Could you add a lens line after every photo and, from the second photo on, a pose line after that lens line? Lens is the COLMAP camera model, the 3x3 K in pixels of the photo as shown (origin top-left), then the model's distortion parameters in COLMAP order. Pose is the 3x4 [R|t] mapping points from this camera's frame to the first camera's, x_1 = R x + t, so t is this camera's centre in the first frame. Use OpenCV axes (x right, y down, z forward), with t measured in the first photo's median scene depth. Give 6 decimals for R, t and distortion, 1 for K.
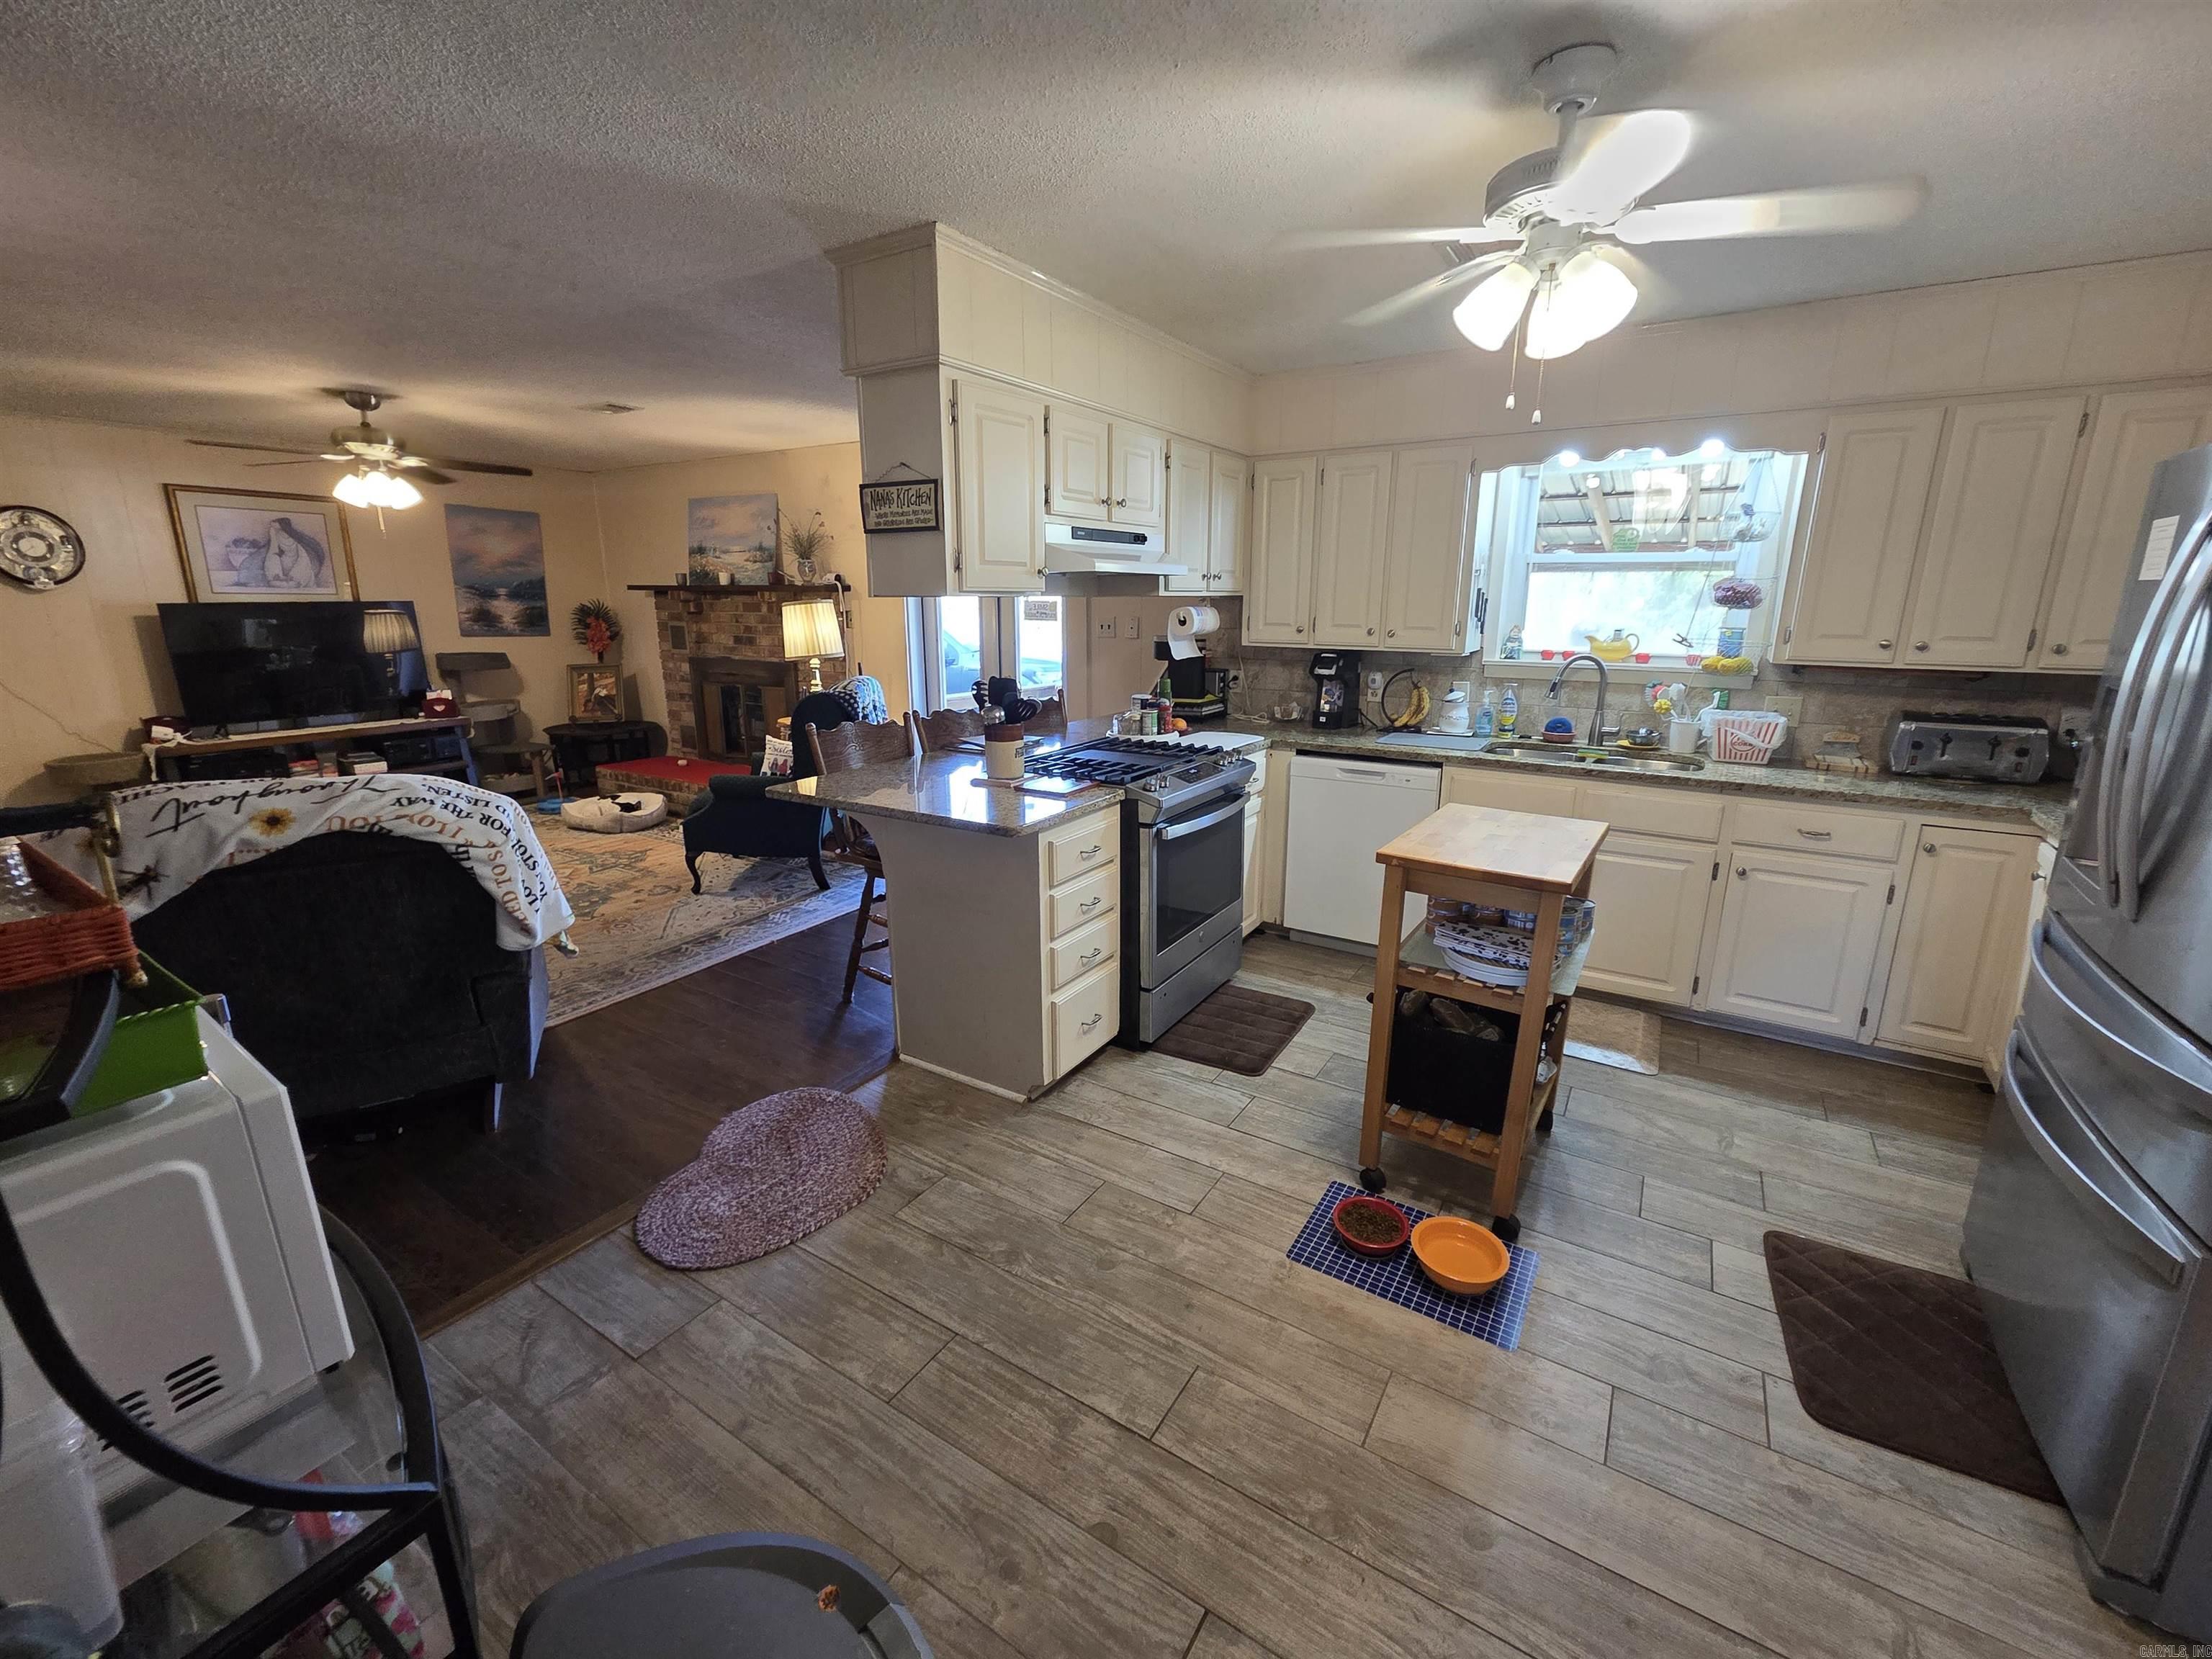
lens RADIAL K [[907.7, 0, 1106.2], [0, 907.7, 818.2], [0, 0, 1]] dist [0.001097, 0.000087]
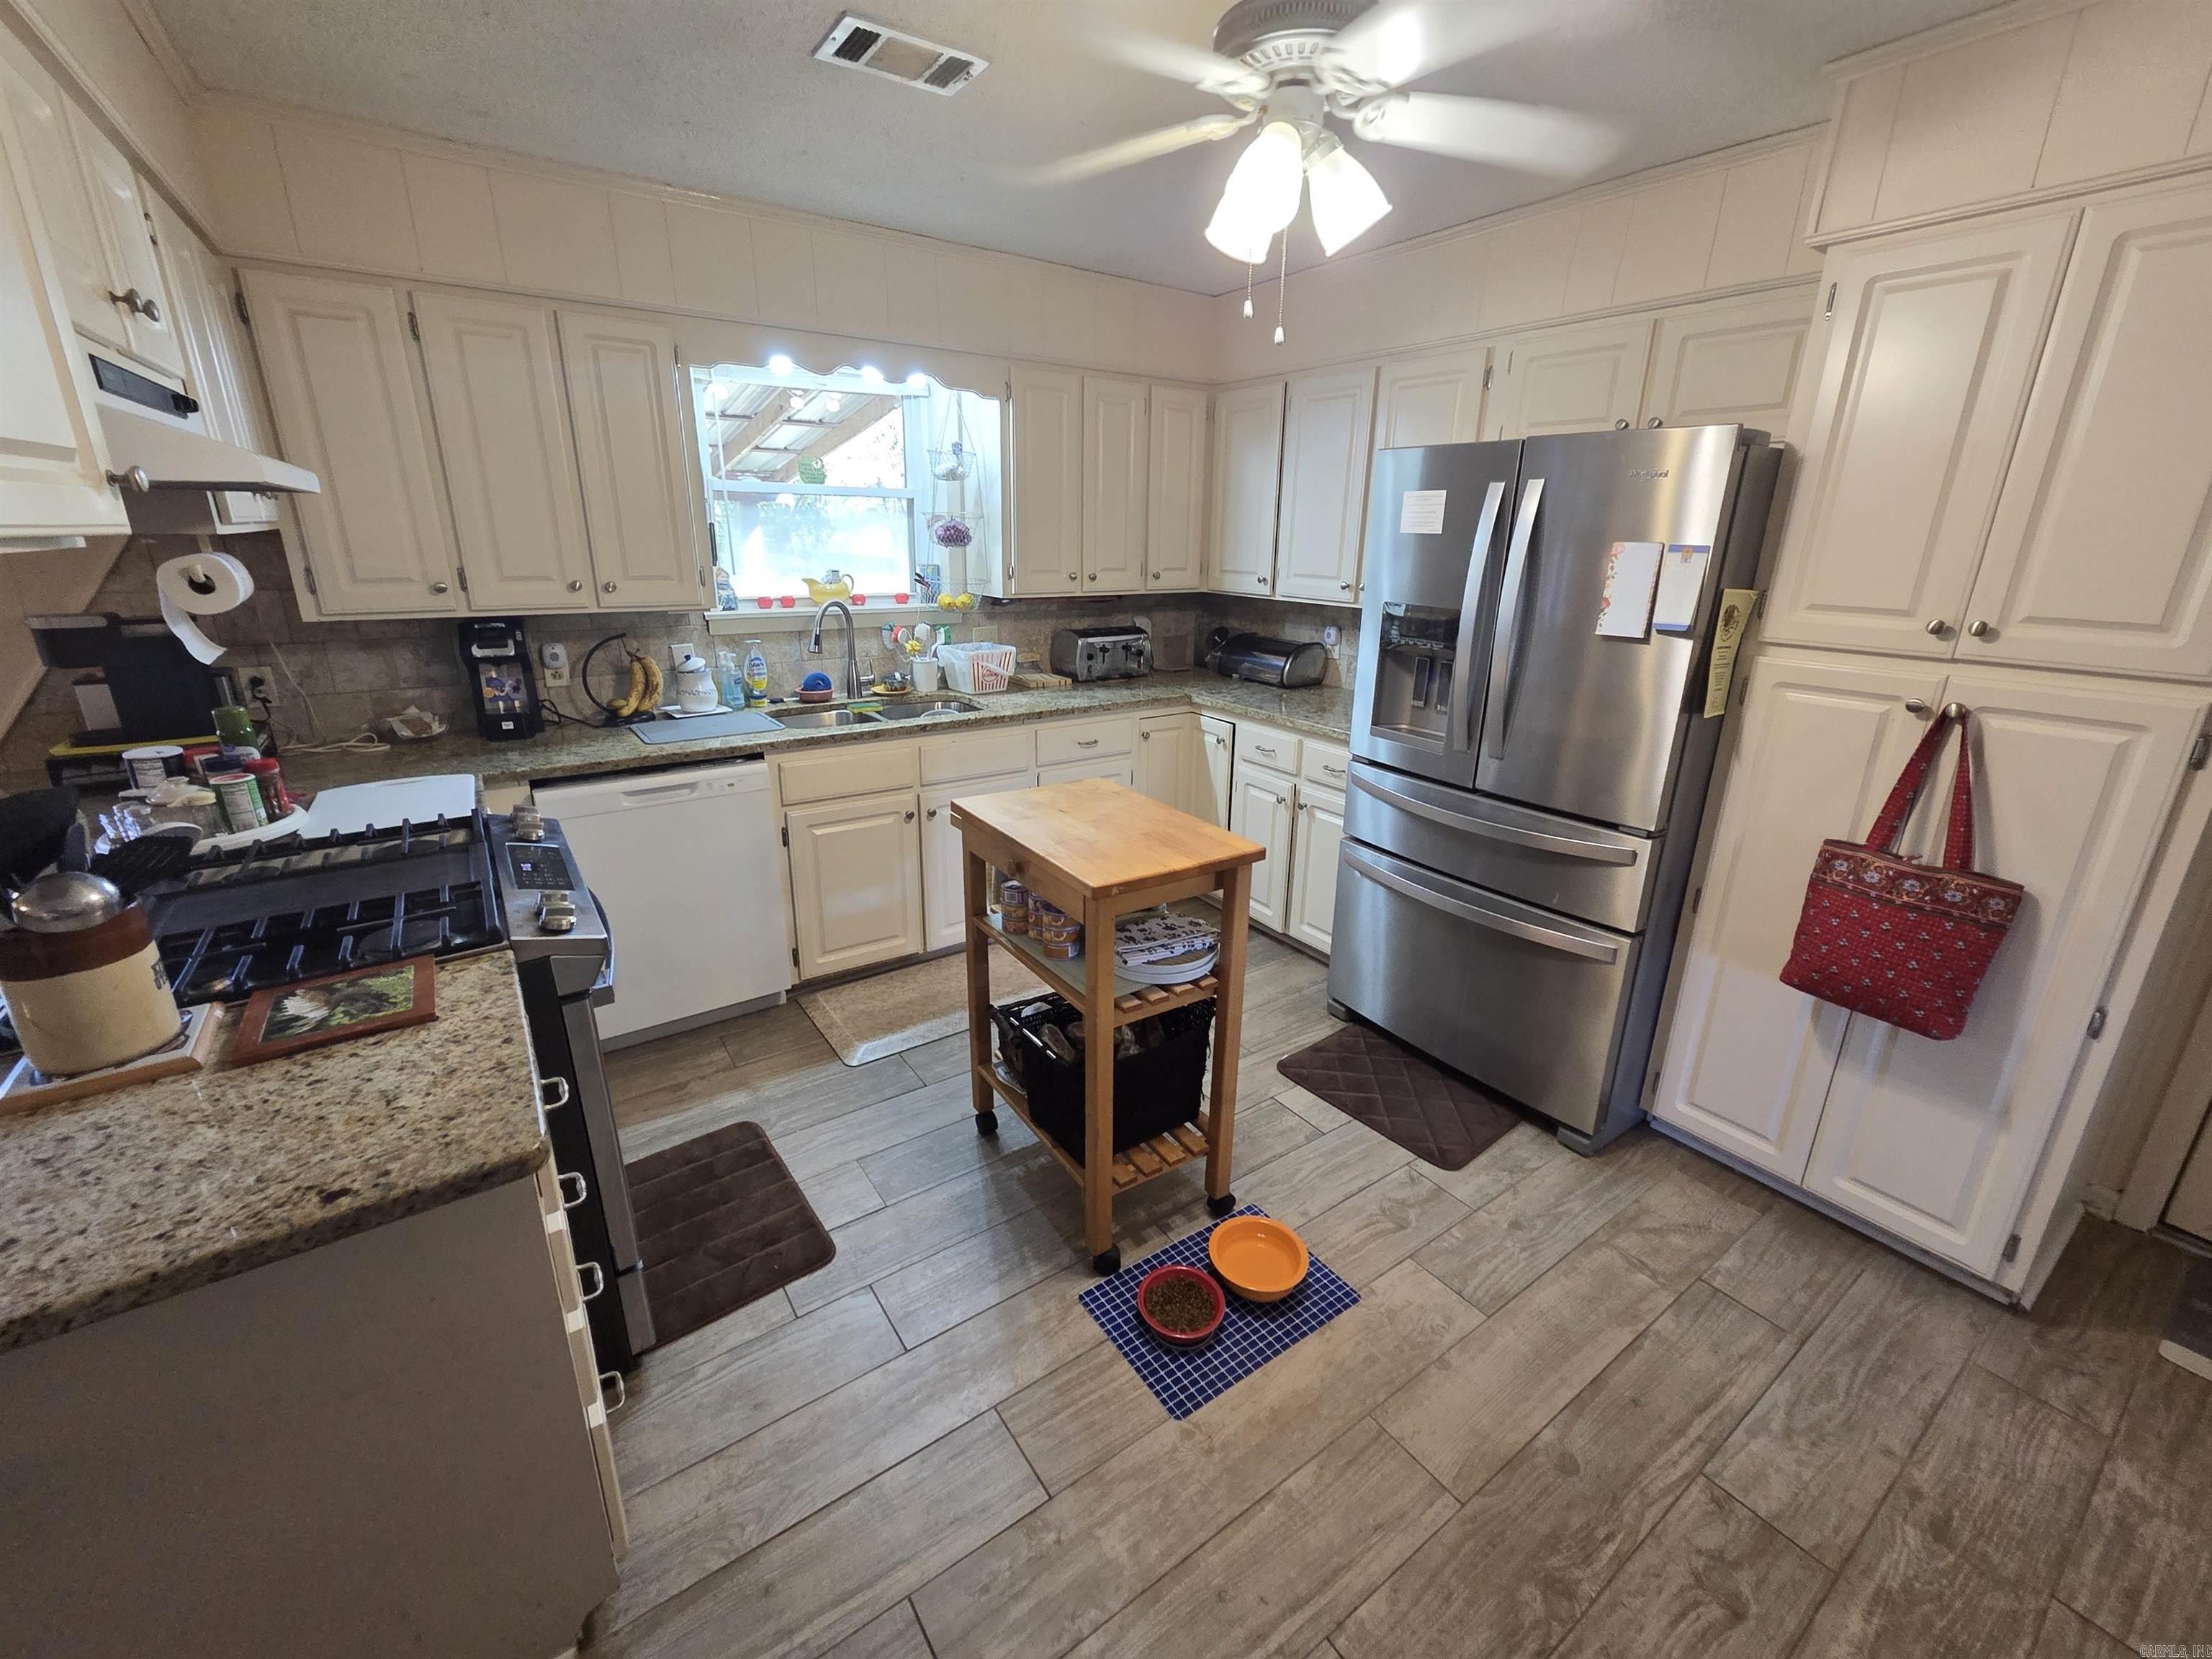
lens RADIAL K [[909.2, 0, 1115.9], [0, 909.2, 813.2], [0, 0, 1]] dist [0.002197, -0.000221]
pose [[0.378457, -0.274678, 0.883924, -0.258833], [0.208592, 0.955700, 0.207673, -0.129385], [-0.901809, 0.105784, 0.418987, 0.476024]]
